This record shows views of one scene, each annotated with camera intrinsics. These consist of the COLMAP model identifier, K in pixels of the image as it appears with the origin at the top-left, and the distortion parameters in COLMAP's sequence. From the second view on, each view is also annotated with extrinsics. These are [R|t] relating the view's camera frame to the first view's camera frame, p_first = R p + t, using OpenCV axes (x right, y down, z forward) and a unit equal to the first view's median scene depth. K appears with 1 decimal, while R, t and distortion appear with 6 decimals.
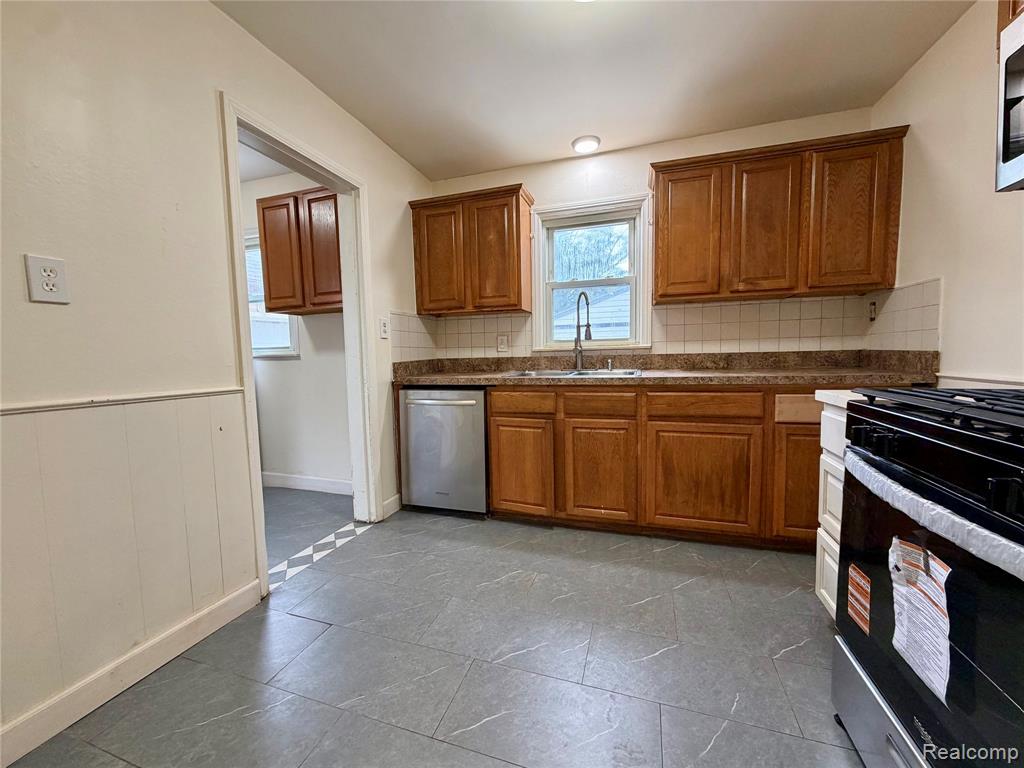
lens RADIAL K [[407.5, 0, 510.5], [0, 407.5, 383.1], [0, 0, 1]] dist [-0.003658, 0.000669]
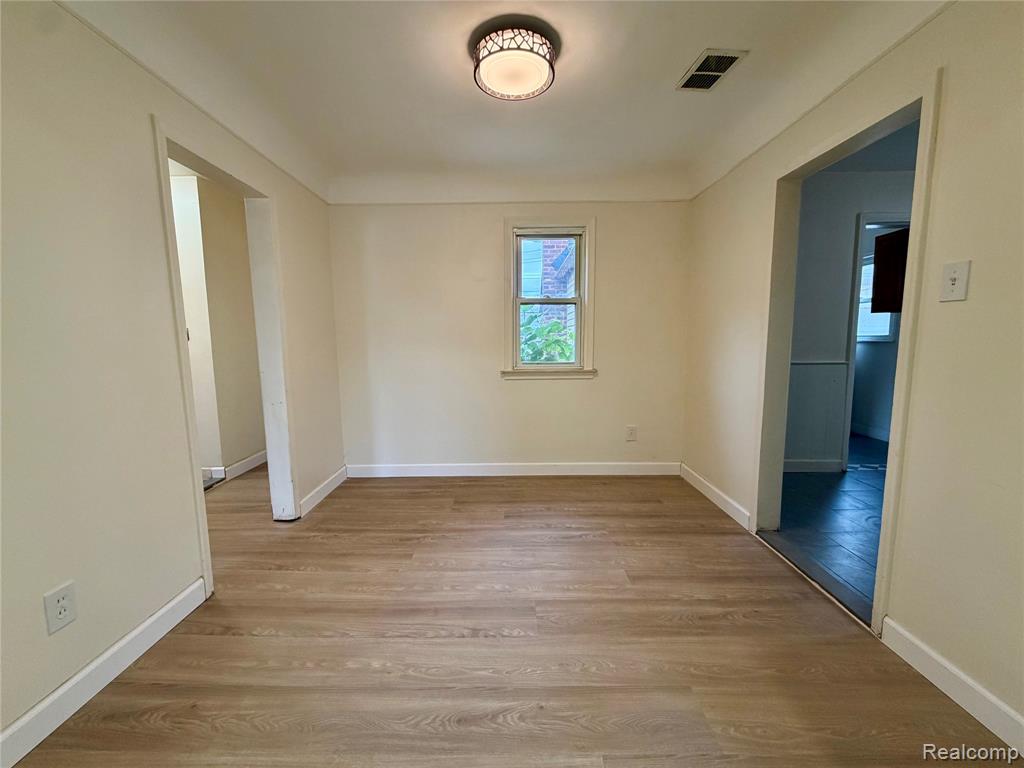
lens RADIAL K [[407.5, 0, 509.5], [0, 407.5, 386.6], [0, 0, 1]] dist [-0.003658, 0.000669]
pose [[0.298985, 0.122453, -0.946369, 0.487396], [-0.058204, 0.992226, 0.109998, 0.005428], [0.952481, 0.022195, 0.303788, -0.771831]]
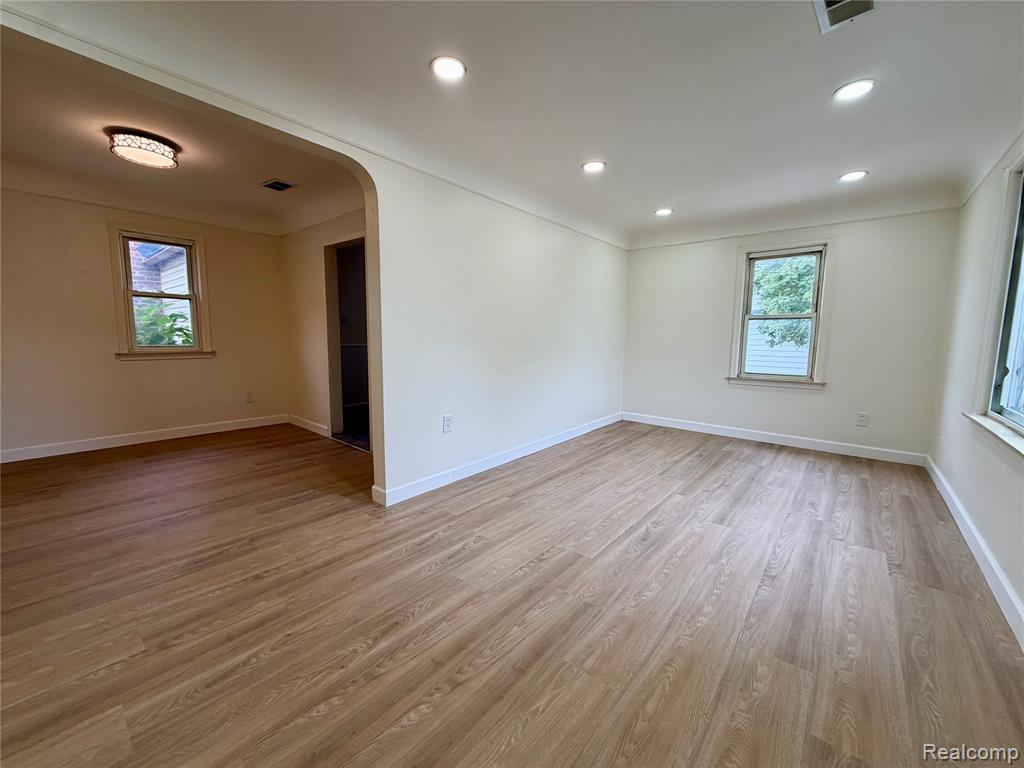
lens RADIAL K [[407.5, 0, 509.2], [0, 407.5, 382.8], [0, 0, 1]] dist [-0.003658, 0.000669]
pose [[0.922557, 0.072804, -0.378931, 1.169667], [-0.053663, 0.996704, 0.060846, 0.043160], [0.382112, -0.035800, 0.923422, -1.250759]]
